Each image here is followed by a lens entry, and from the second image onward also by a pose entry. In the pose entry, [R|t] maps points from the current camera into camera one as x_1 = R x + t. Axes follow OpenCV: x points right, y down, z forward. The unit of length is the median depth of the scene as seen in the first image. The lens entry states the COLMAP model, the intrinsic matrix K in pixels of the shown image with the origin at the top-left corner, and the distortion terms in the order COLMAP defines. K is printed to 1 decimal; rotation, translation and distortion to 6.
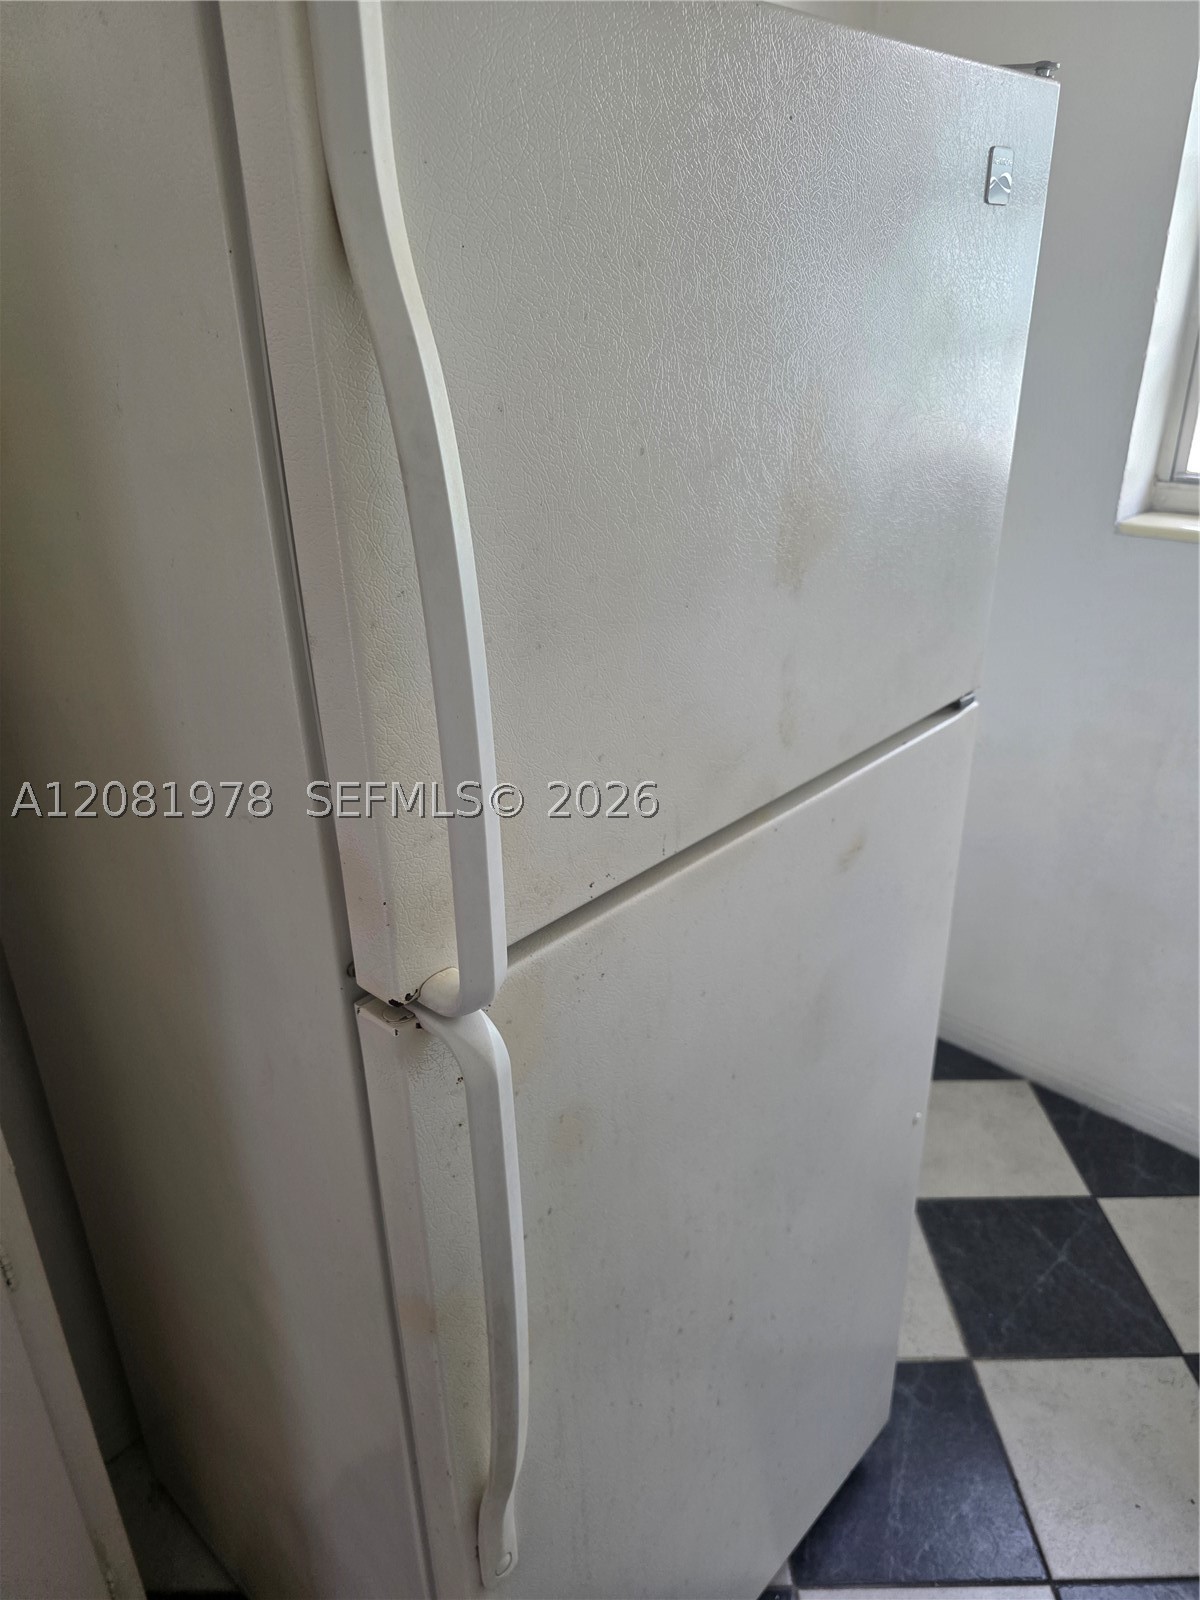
lens RADIAL K [[1074.8, 0, 599.5], [0, 1074.8, 803.1], [0, 0, 1]] dist [0.041264, -0.050978]
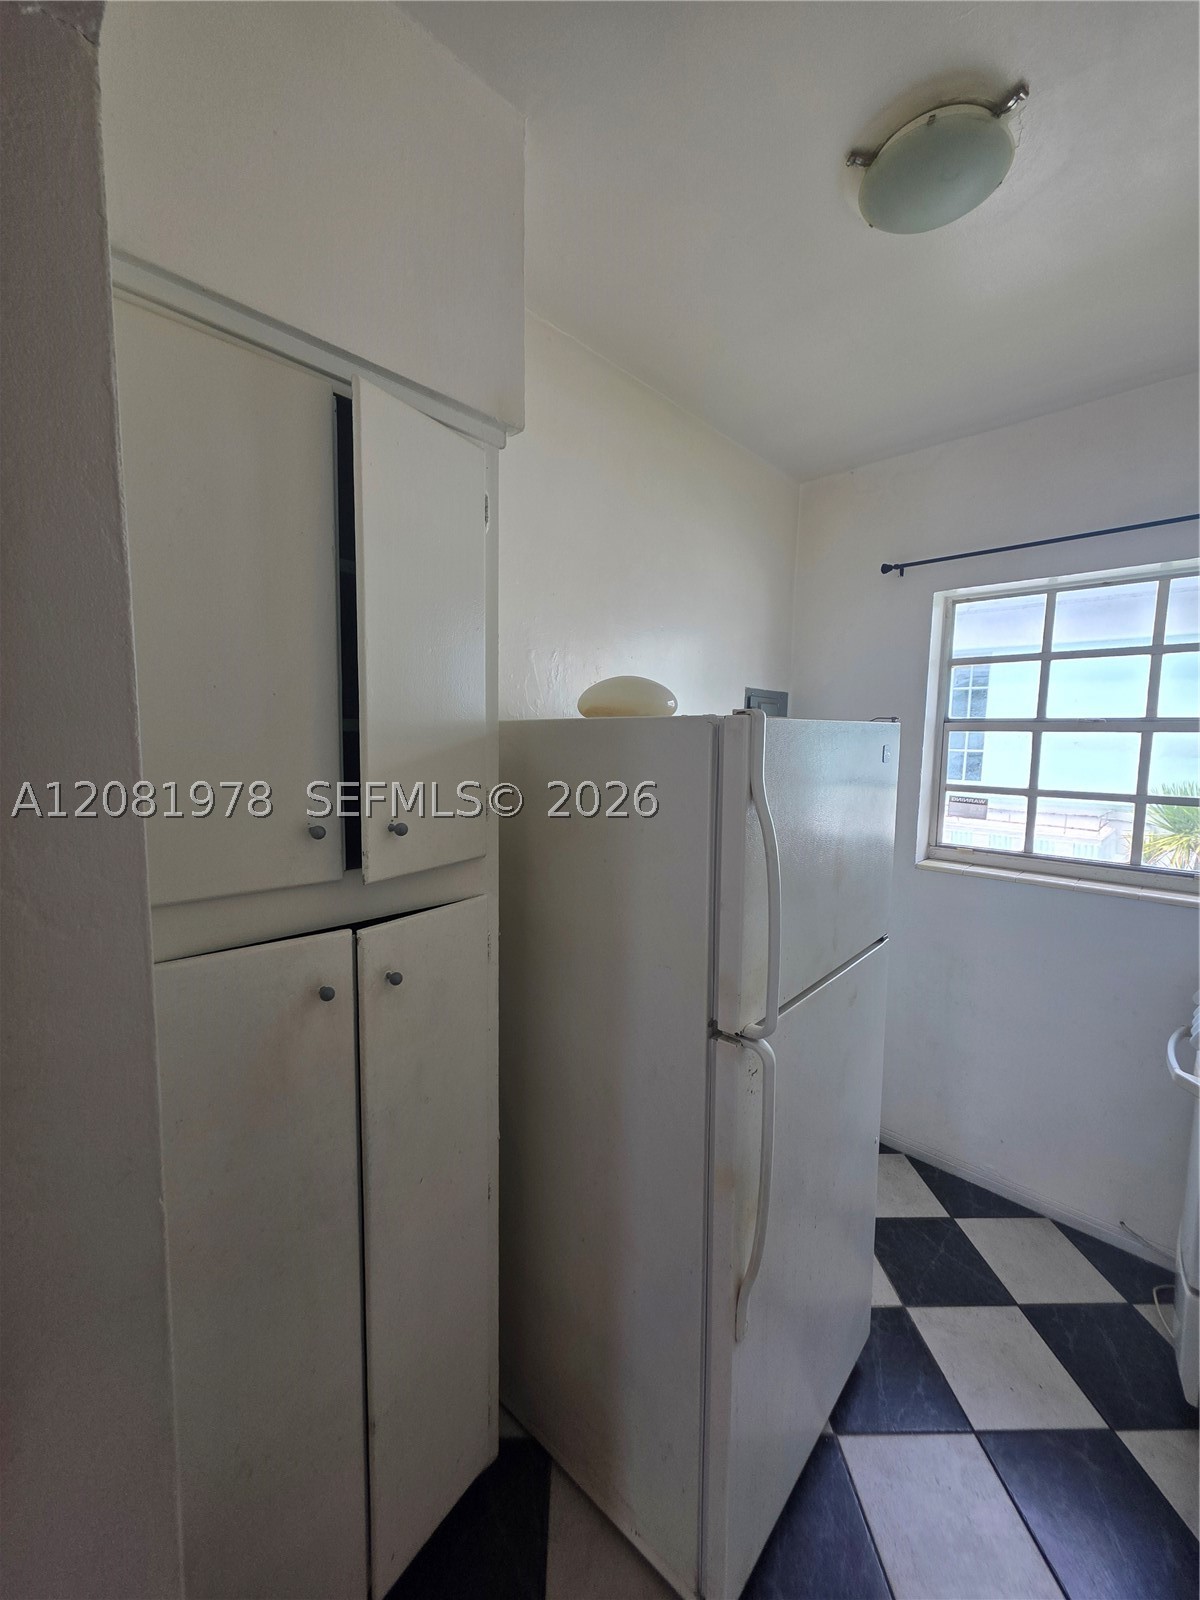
lens RADIAL K [[639.4, 0, 596.3], [0, 639.4, 797.6], [0, 0, 1]] dist [0.000251, -0.000242]
pose [[0.999387, 0.026973, 0.022327, -0.231147], [-0.018286, 0.945833, -0.324139, 0.056432], [-0.029861, 0.323532, 0.945746, -0.296828]]
